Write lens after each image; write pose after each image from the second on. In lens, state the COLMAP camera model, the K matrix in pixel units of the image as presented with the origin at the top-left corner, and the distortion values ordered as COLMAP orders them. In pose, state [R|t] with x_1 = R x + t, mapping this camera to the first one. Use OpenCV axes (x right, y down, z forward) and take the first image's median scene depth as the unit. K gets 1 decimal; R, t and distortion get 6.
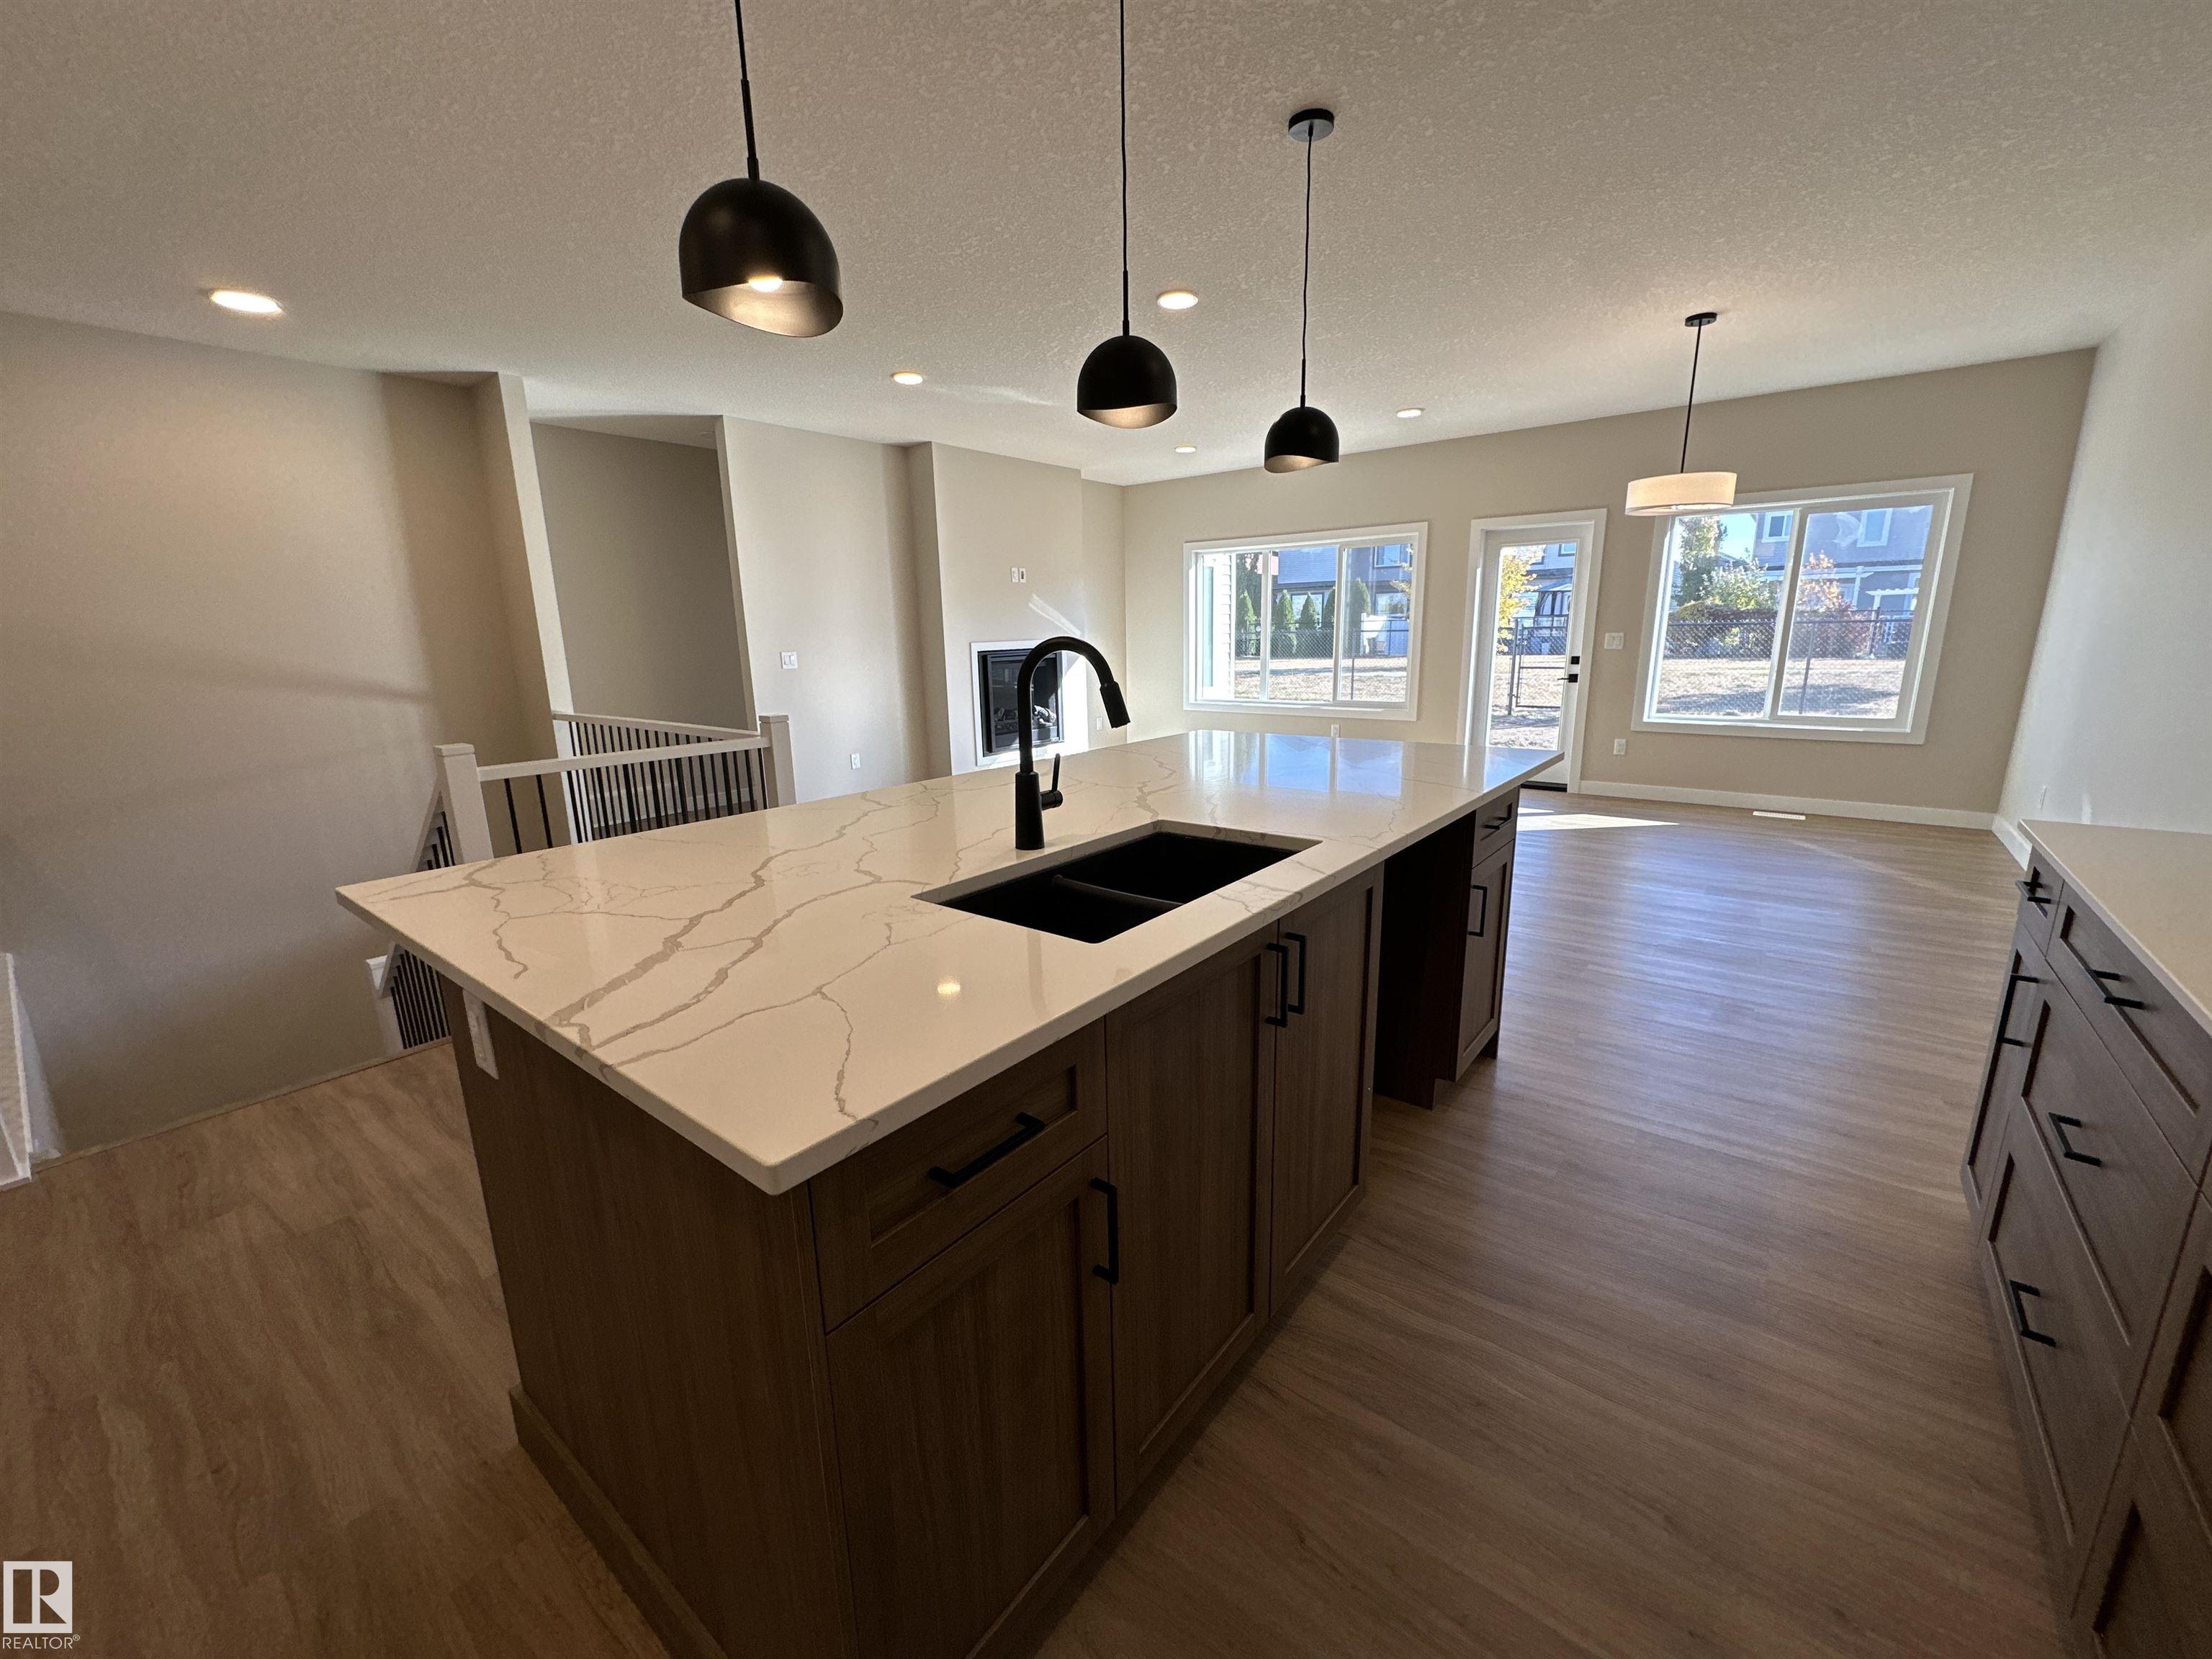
lens RADIAL K [[883.8, 0, 1106.0], [0, 883.8, 829.5], [0, 0, 1]] dist [-0.003016, -0.000443]
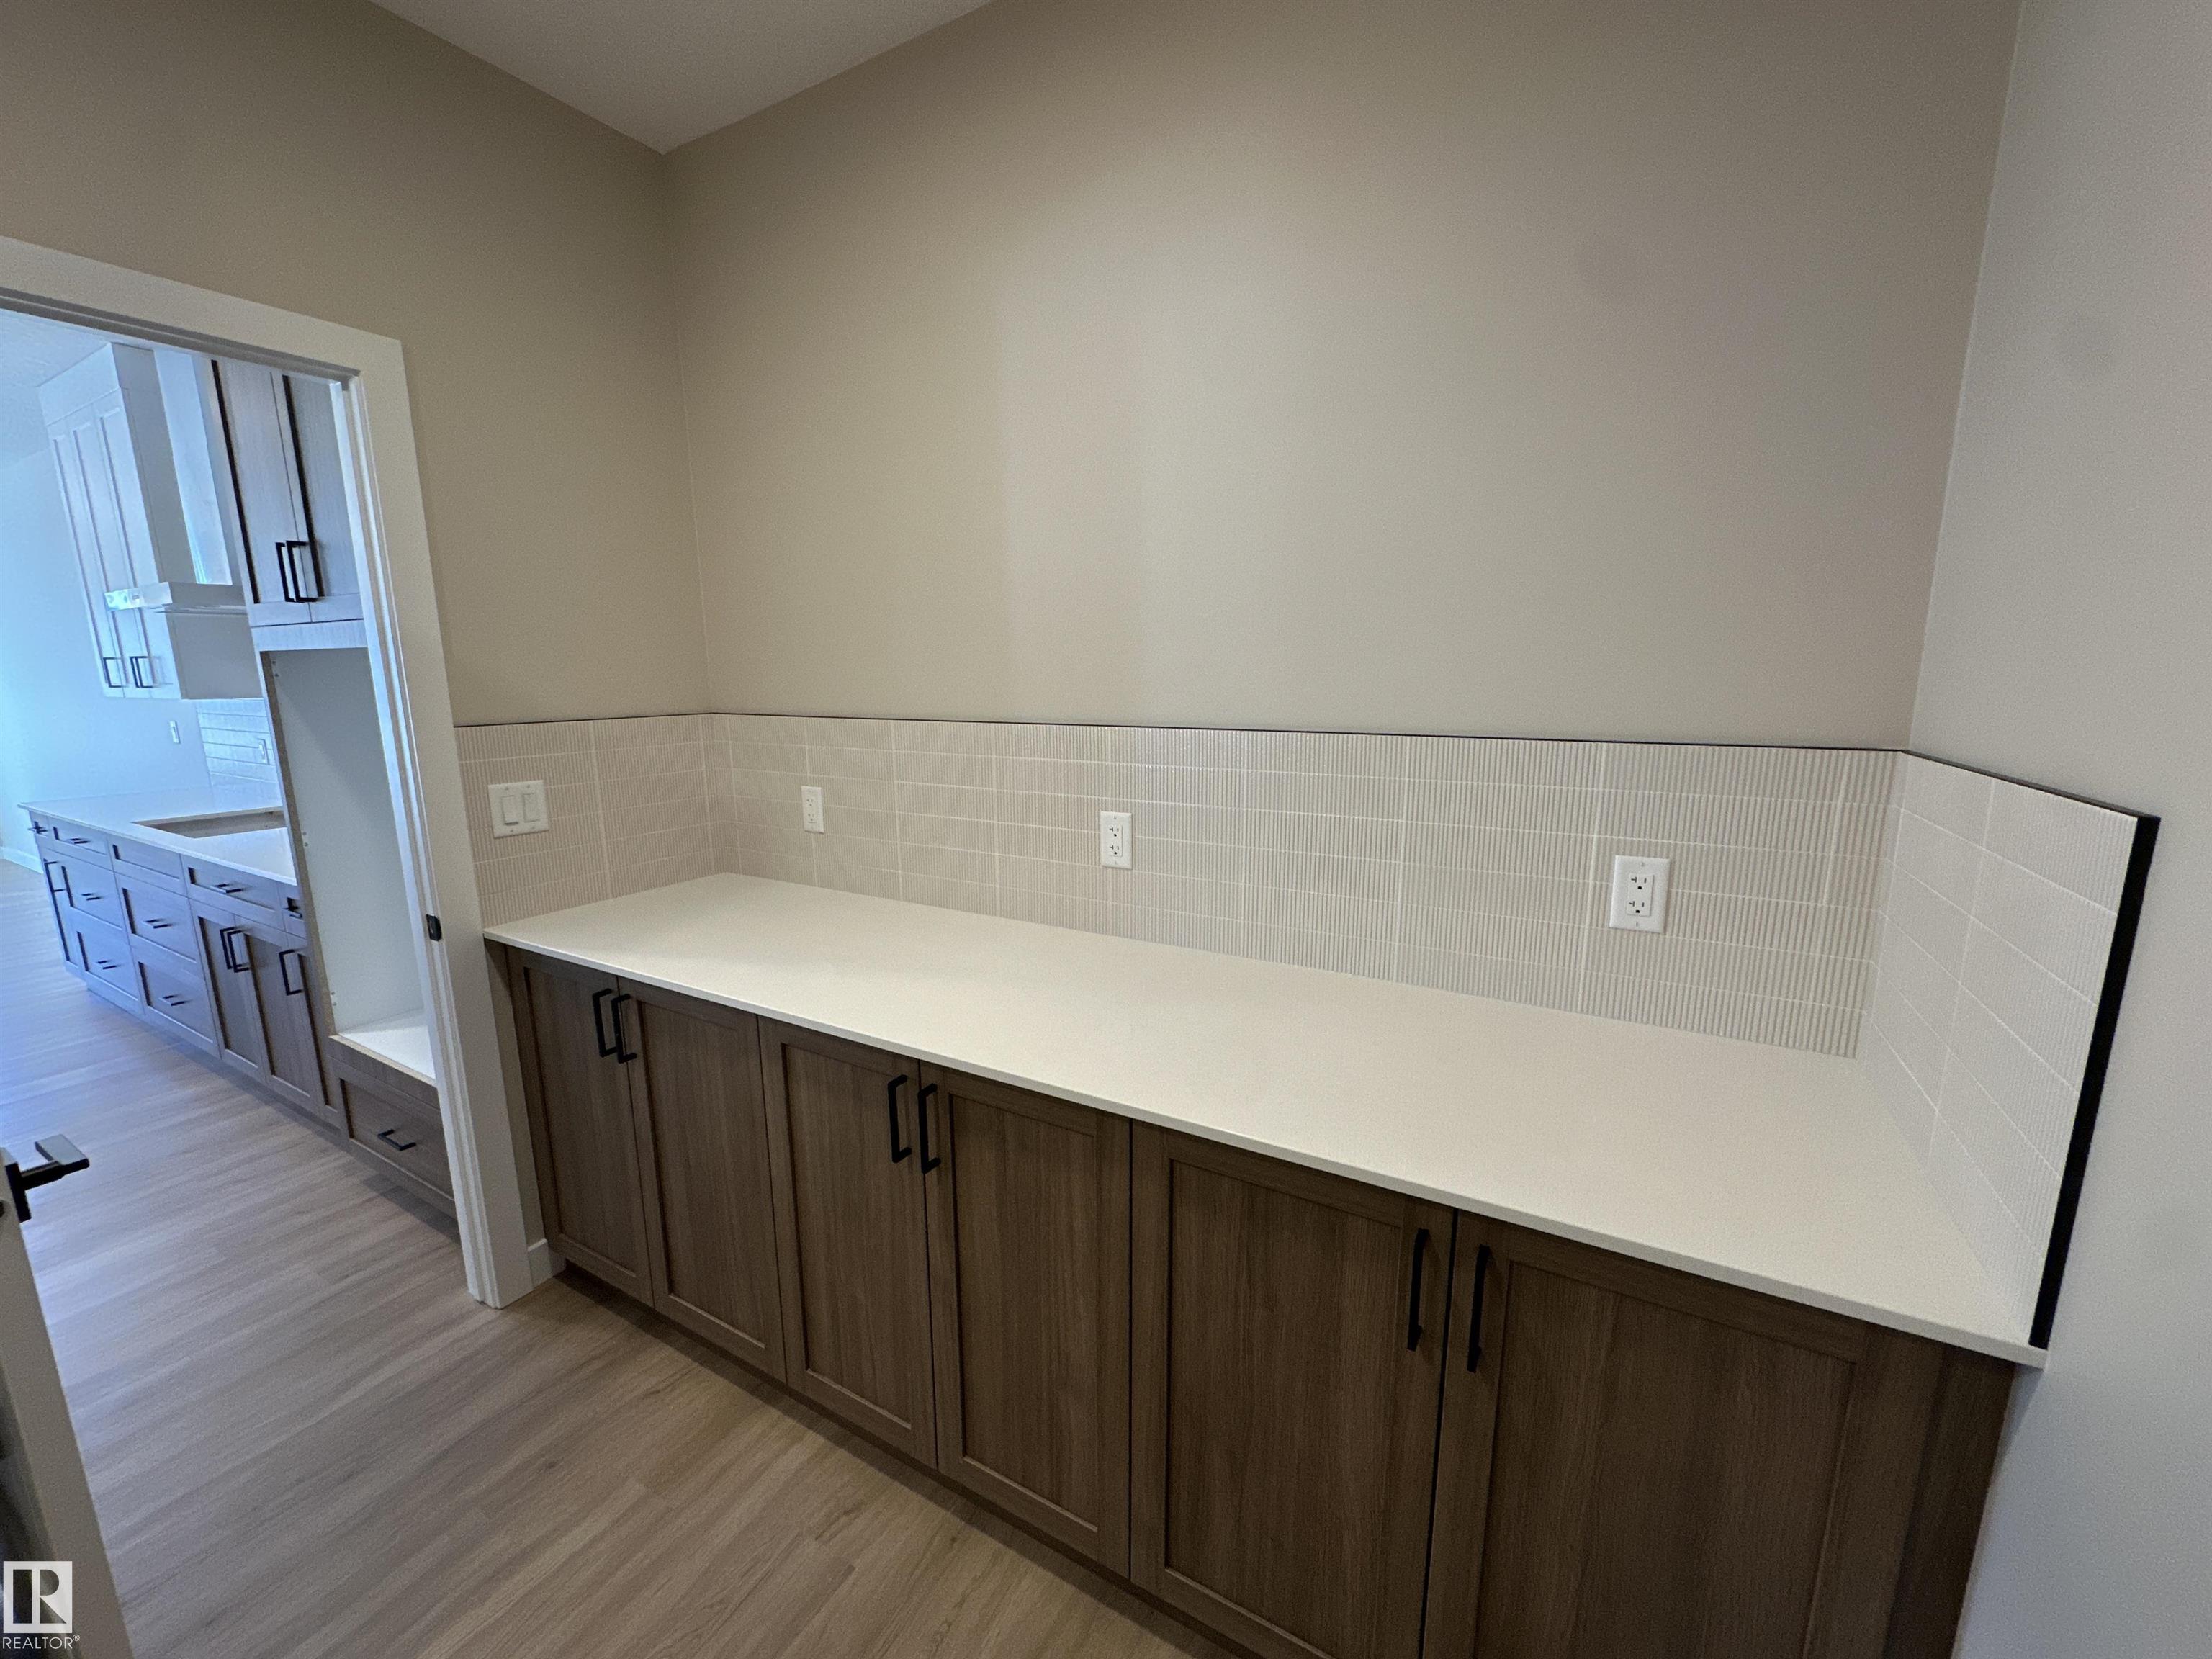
lens RADIAL K [[883.8, 0, 1106.0], [0, 883.8, 829.5], [0, 0, 1]] dist [-0.003016, -0.000443]
pose [[-0.145784, -0.166657, 0.975178, -0.330945], [0.232550, 0.952317, 0.197515, 0.054642], [-0.961596, 0.255572, -0.100077, -0.302410]]
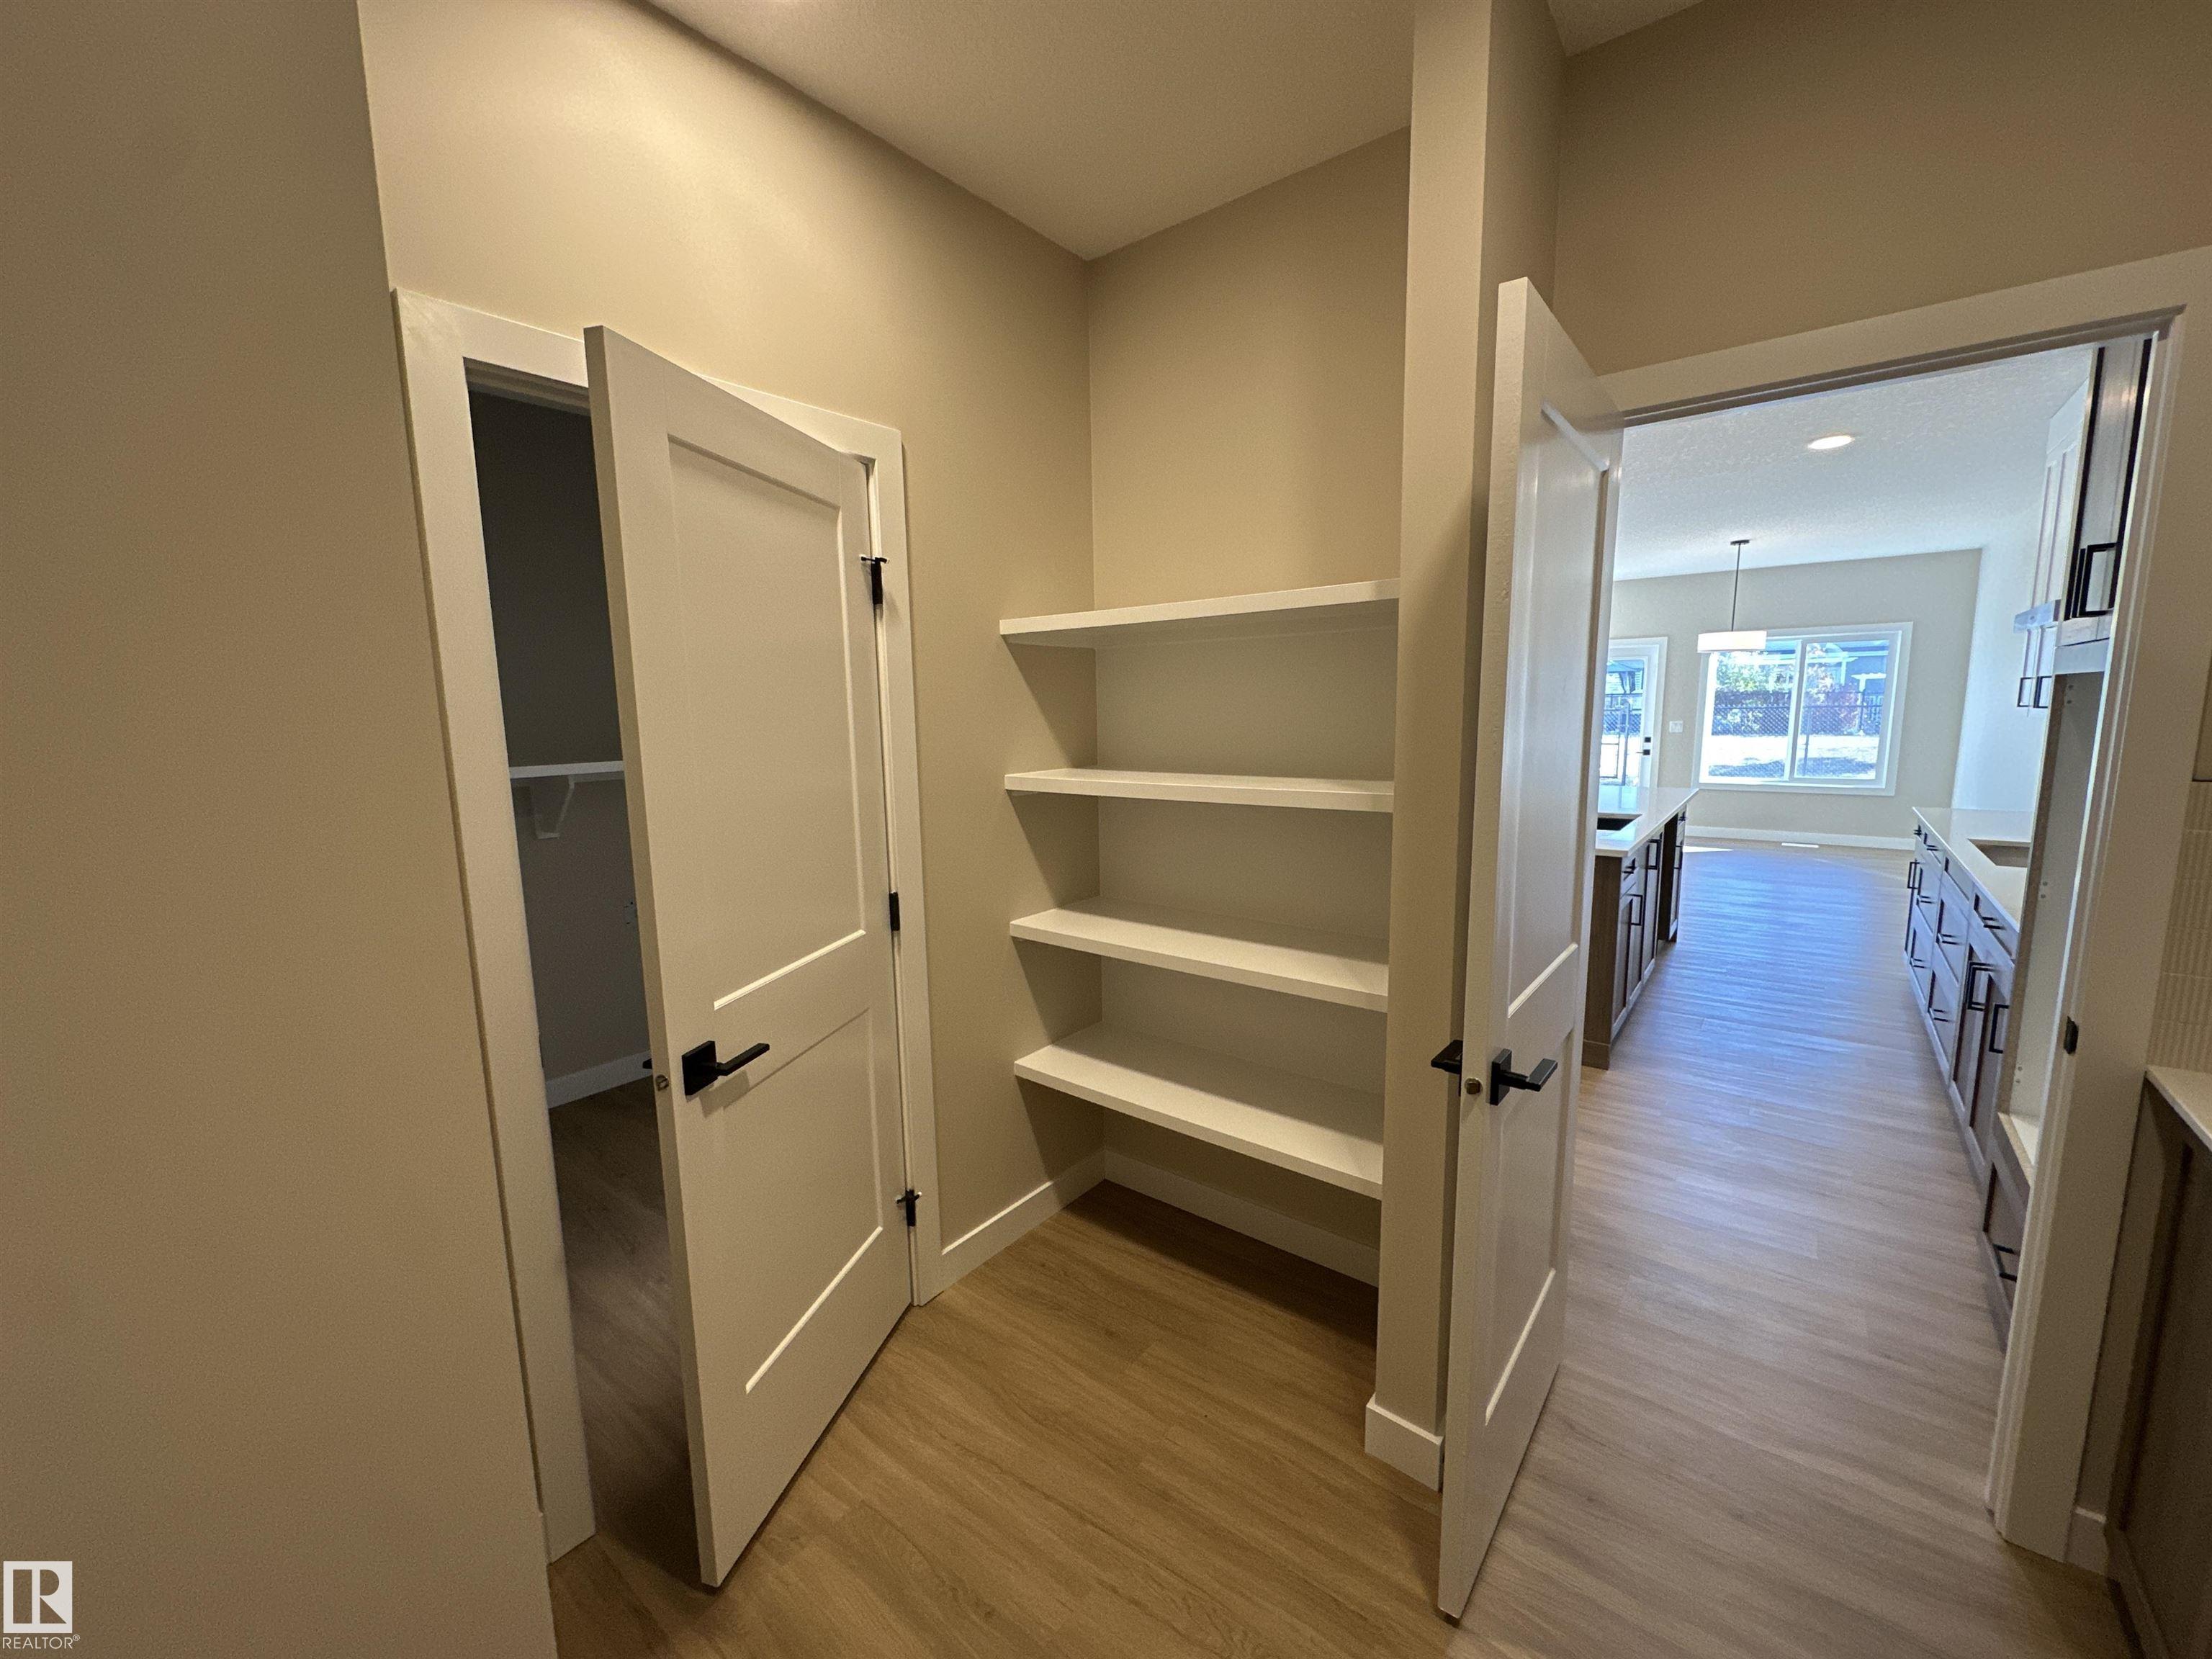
lens RADIAL K [[883.8, 0, 1106.0], [0, 883.8, 829.5], [0, 0, 1]] dist [-0.003016, -0.000443]
pose [[0.999999, -0.000932, -0.000616, -0.277195], [0.000878, 0.996500, -0.083593, 0.057177], [0.000692, 0.083593, 0.996500, -0.328599]]
